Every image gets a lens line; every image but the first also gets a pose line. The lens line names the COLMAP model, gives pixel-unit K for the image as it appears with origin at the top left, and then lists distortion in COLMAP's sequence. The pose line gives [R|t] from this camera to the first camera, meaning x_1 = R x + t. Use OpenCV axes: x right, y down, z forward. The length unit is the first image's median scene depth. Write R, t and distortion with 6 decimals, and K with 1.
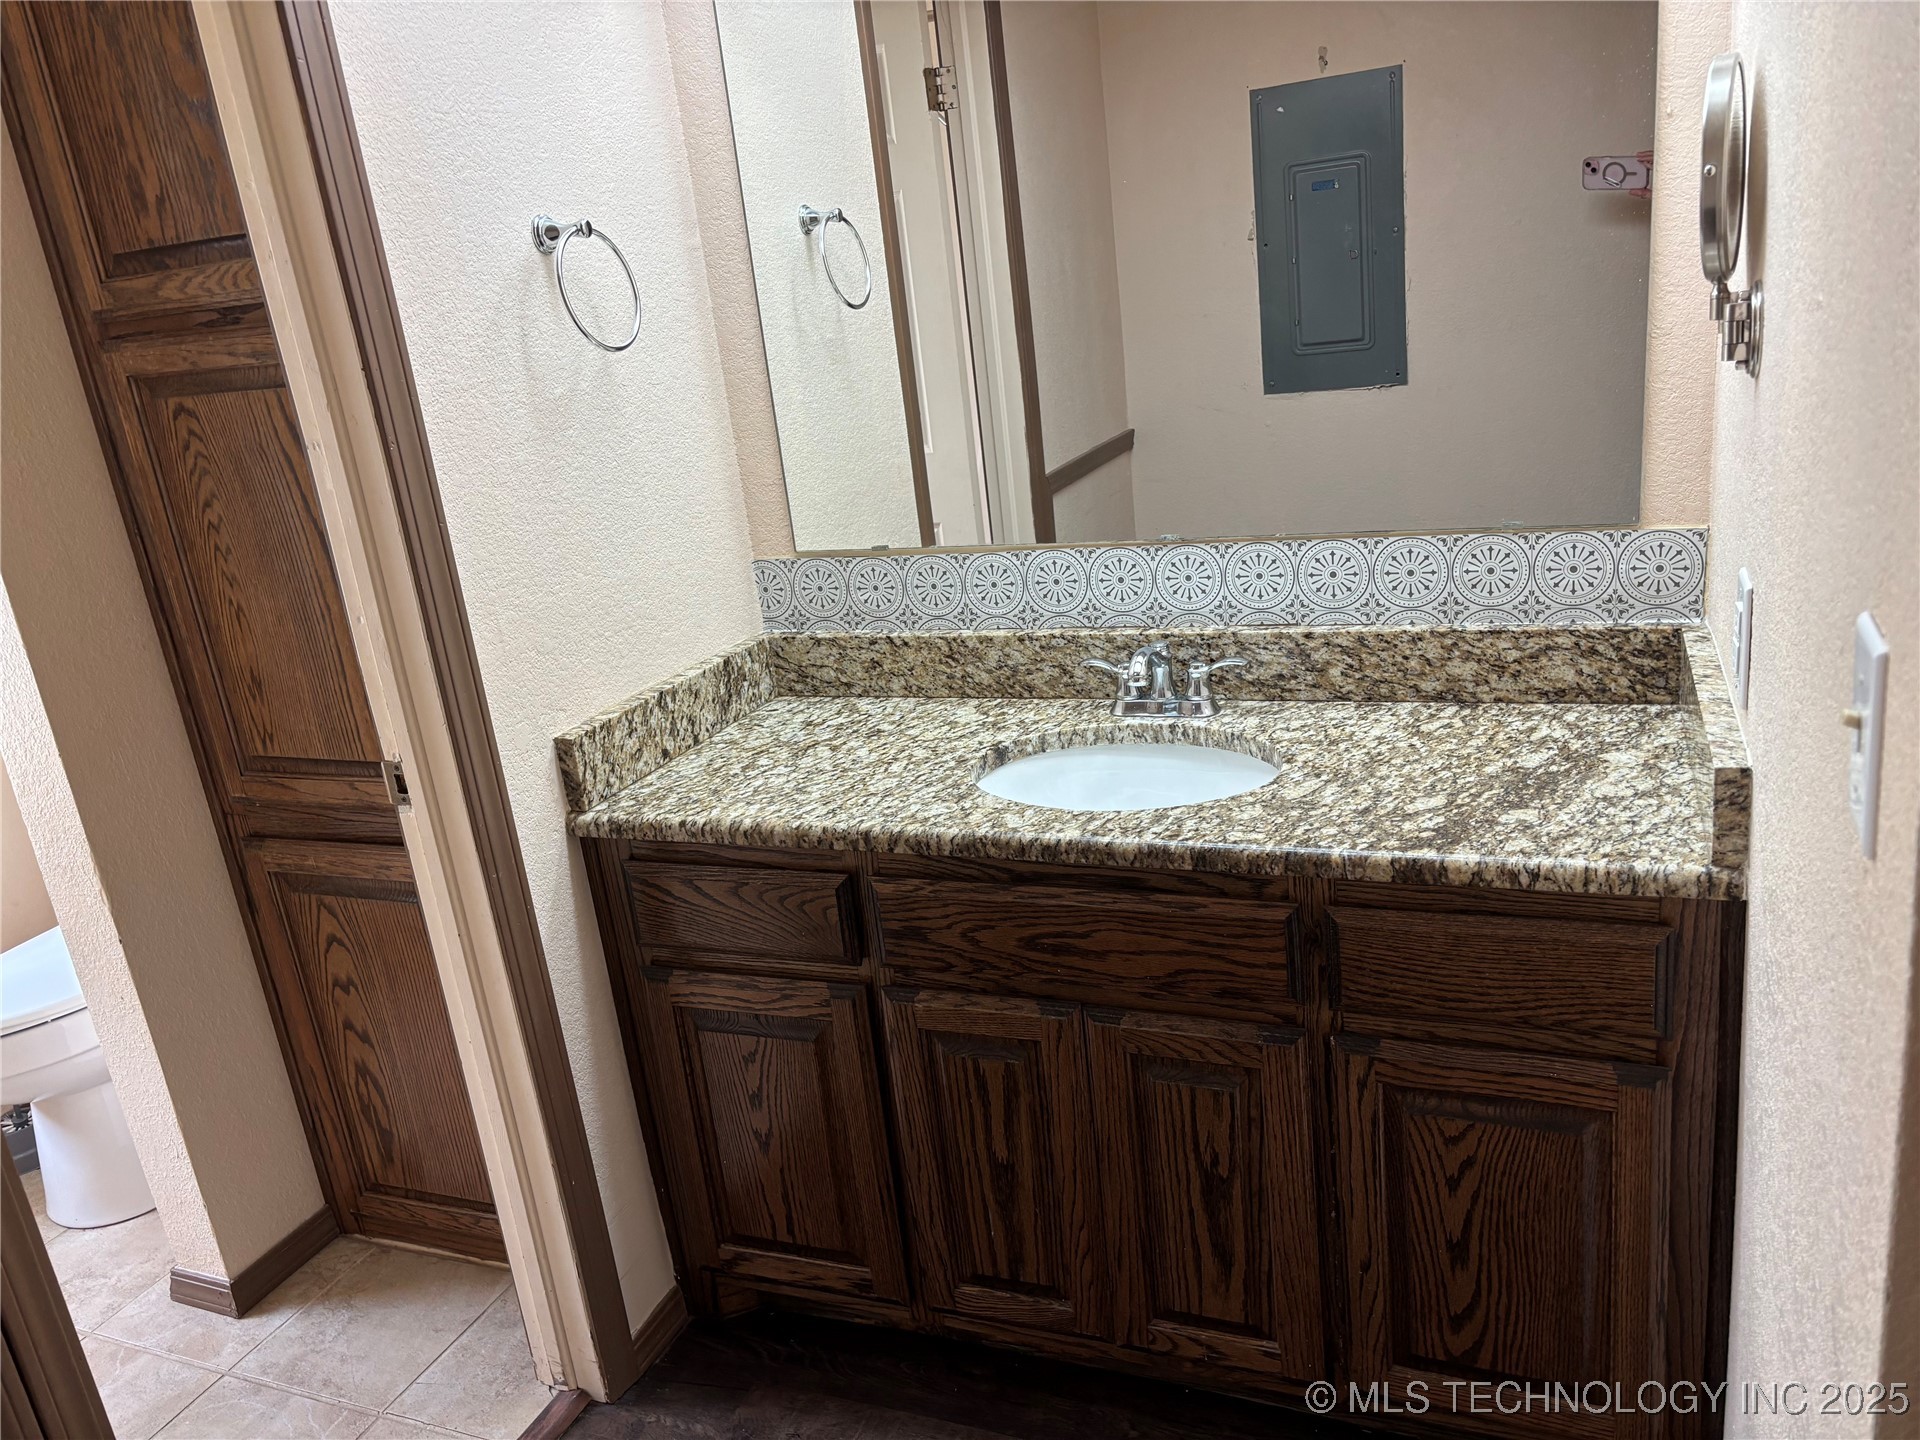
lens RADIAL K [[1450.5, 0, 958.3], [0, 1450.5, 714.8], [0, 0, 1]] dist [0.037734, -0.028770]
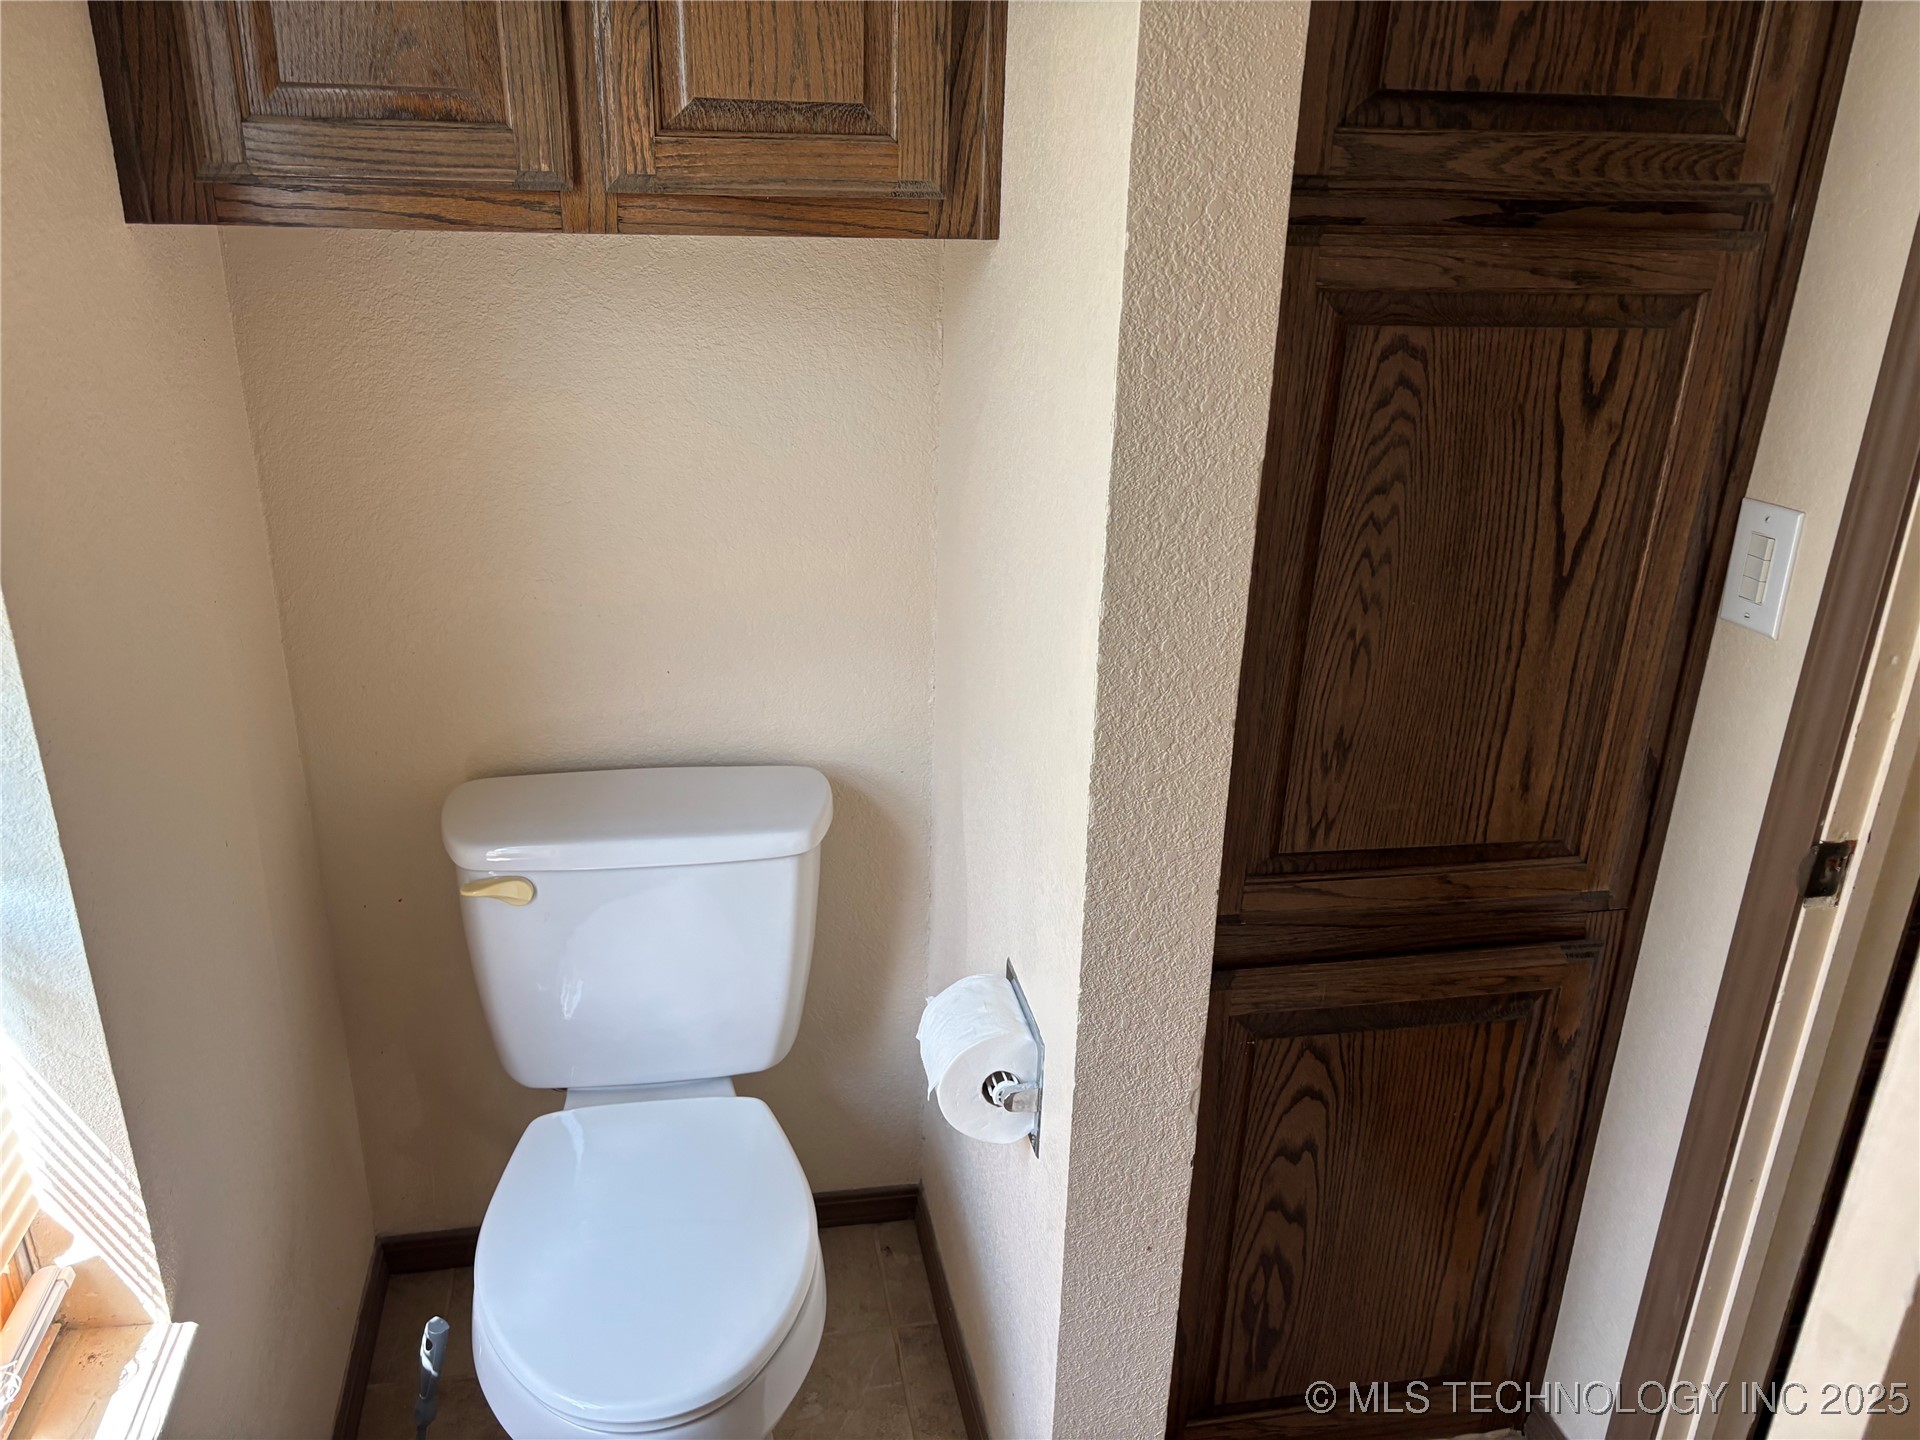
lens RADIAL K [[1450.5, 0, 959.1], [0, 1450.5, 724.3], [0, 0, 1]] dist [0.037734, -0.028770]
pose [[0.824371, -0.070191, 0.561682, -1.043021], [0.044100, 0.997230, 0.059896, -0.084753], [-0.564330, -0.024606, 0.825183, 0.552553]]
